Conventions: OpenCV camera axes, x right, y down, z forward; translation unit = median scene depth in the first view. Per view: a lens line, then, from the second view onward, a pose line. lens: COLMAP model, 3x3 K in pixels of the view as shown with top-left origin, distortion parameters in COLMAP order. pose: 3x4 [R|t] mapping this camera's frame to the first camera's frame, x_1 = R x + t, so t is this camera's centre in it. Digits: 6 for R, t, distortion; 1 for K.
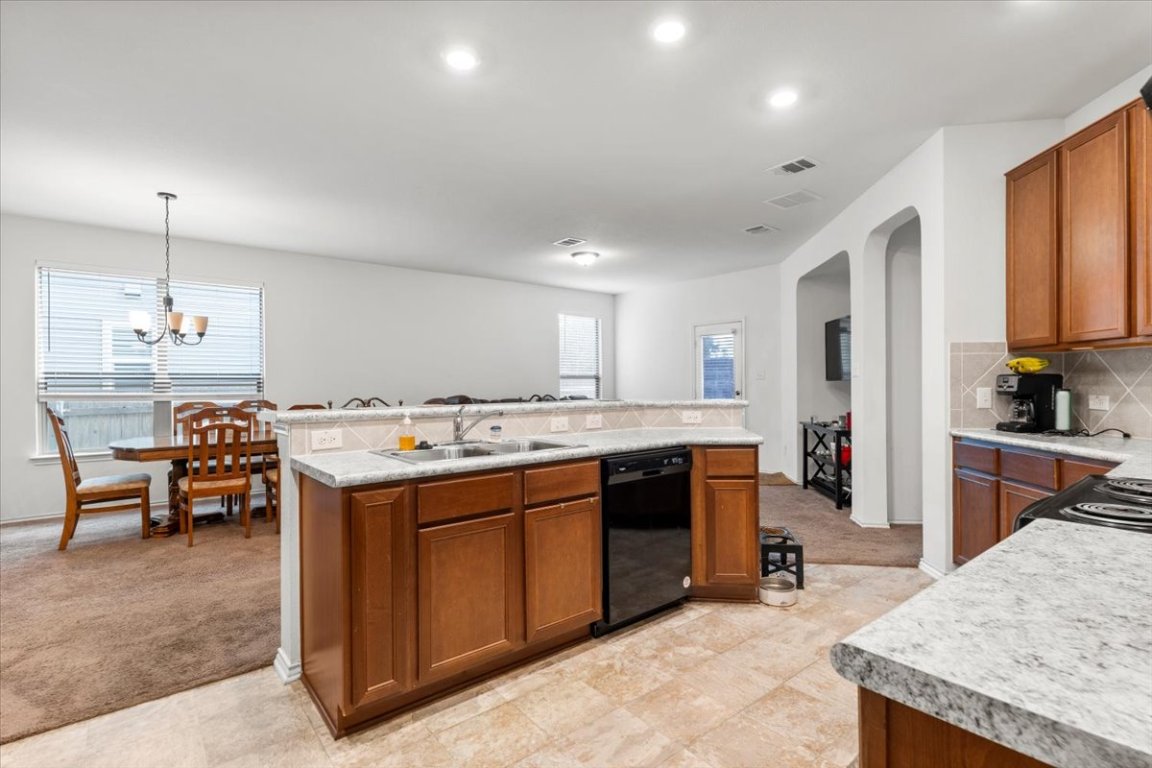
lens RADIAL K [[551.2, 0, 581.6], [0, 551.2, 383.6], [0, 0, 1]] dist [0.002694, -0.000150]
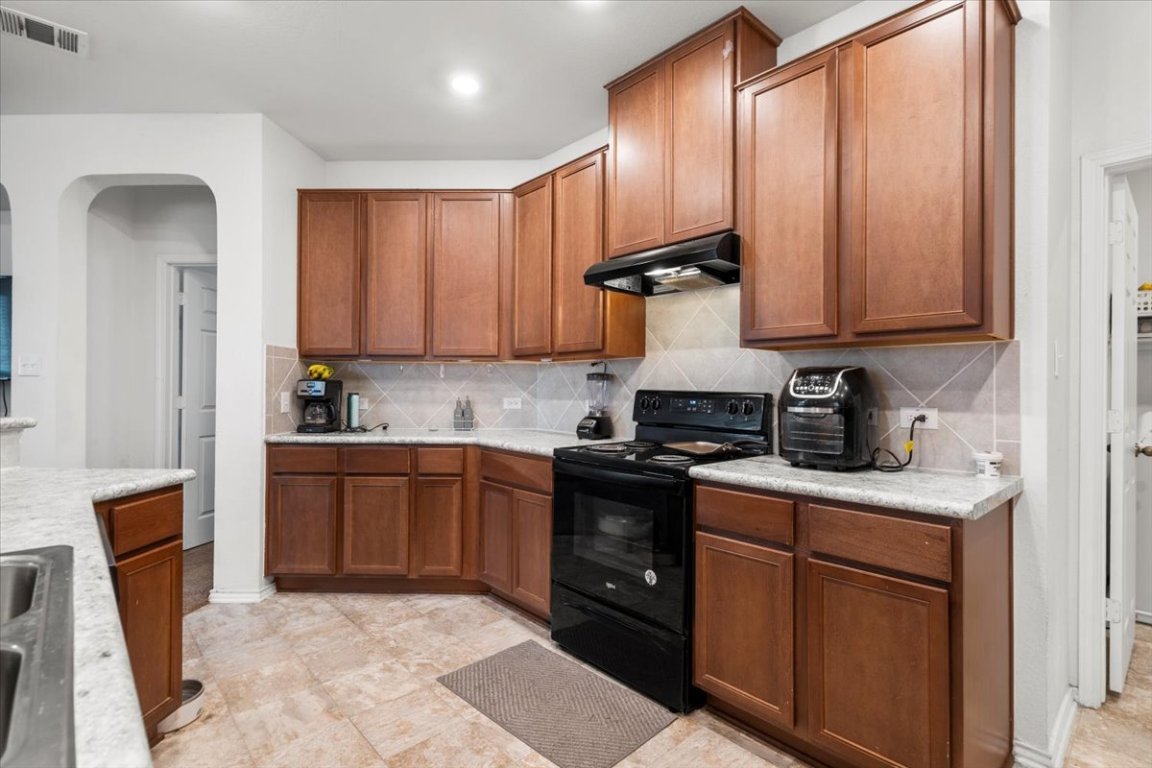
lens RADIAL K [[551.2, 0, 580.5], [0, 551.2, 382.1], [0, 0, 1]] dist [0.002694, -0.000150]
pose [[-0.070770, 0.016279, 0.997360, -0.333465], [-0.005726, 0.999844, -0.016726, 0.002751], [-0.997476, -0.006894, -0.070666, 0.559632]]
